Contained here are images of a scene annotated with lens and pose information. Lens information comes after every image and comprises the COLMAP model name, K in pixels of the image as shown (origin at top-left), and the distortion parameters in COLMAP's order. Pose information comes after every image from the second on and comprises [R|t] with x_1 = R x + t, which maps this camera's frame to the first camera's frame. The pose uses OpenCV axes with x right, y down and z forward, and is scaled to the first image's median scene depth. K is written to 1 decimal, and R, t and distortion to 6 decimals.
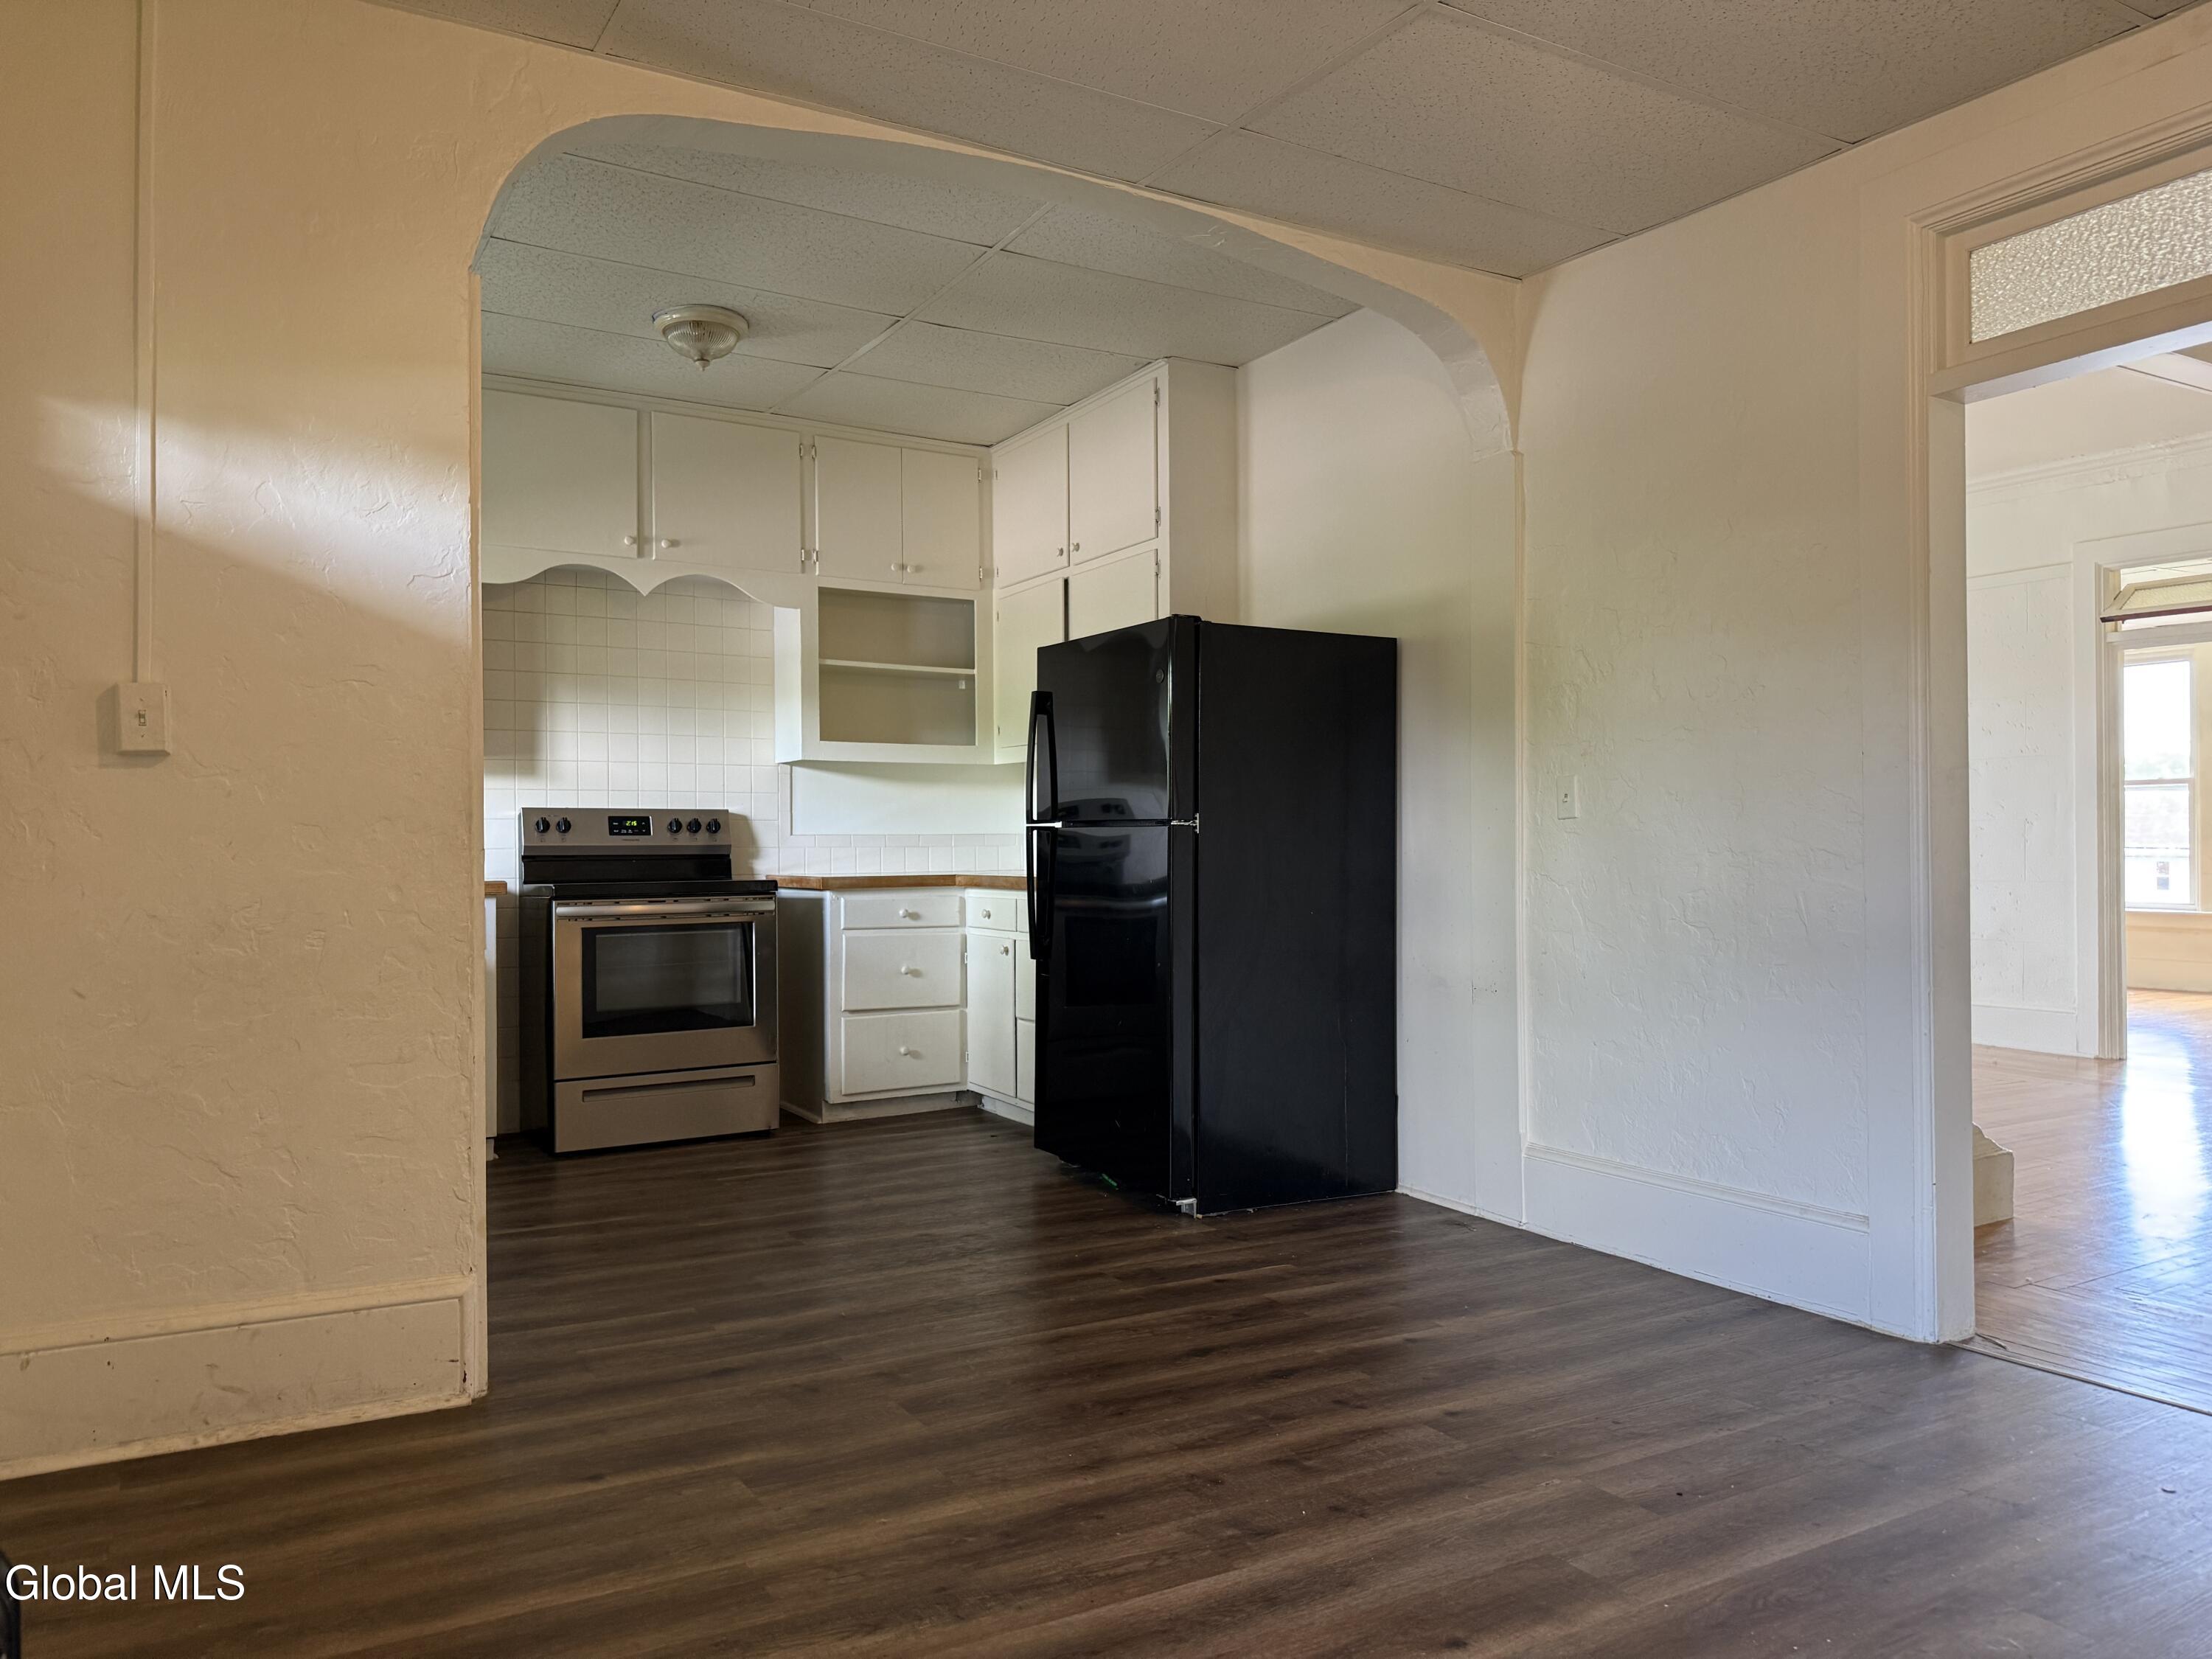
lens RADIAL K [[1563.7, 0, 1106.0], [0, 1563.7, 829.5], [0, 0, 1]] dist [0.000603, 0.000014]
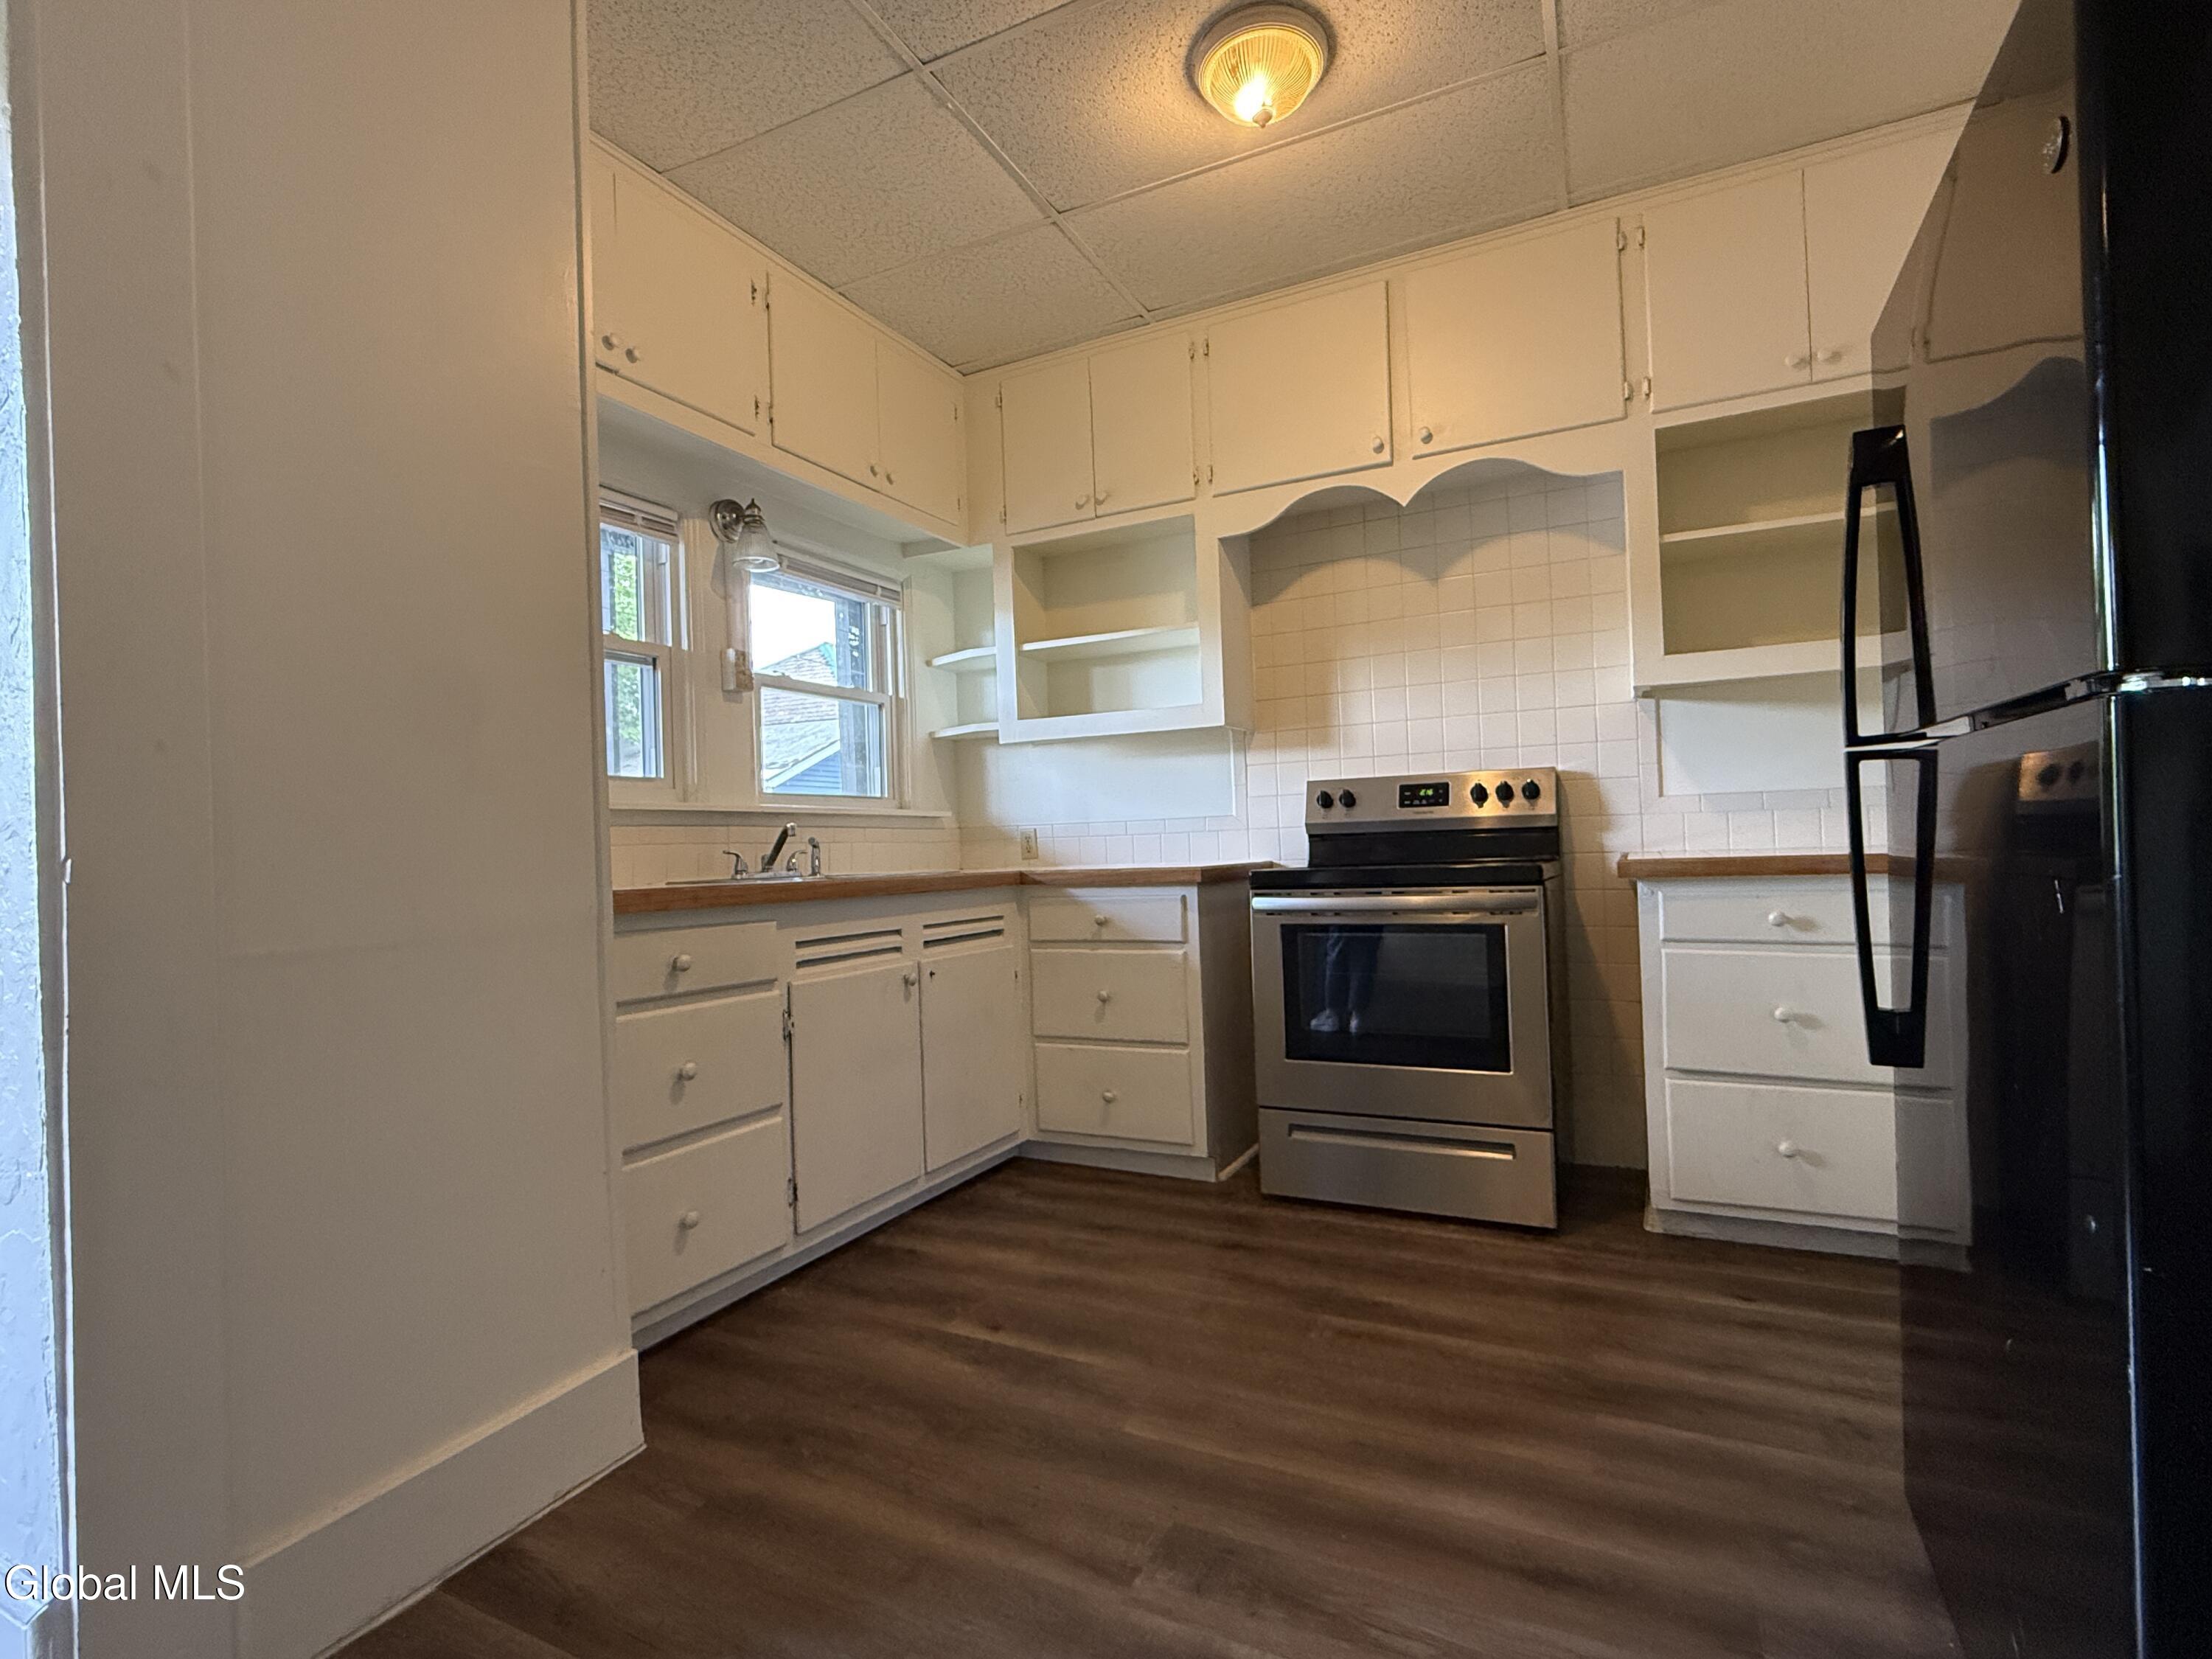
lens RADIAL K [[1065.7, 0, 1106.0], [0, 1065.7, 829.5], [0, 0, 1]] dist [0.000190, 0.000026]
pose [[0.549307, -0.022907, -0.835307, 0.070572], [0.040018, 0.999198, -0.001086, 0.009554], [0.834662, -0.032831, 0.549783, 0.560330]]
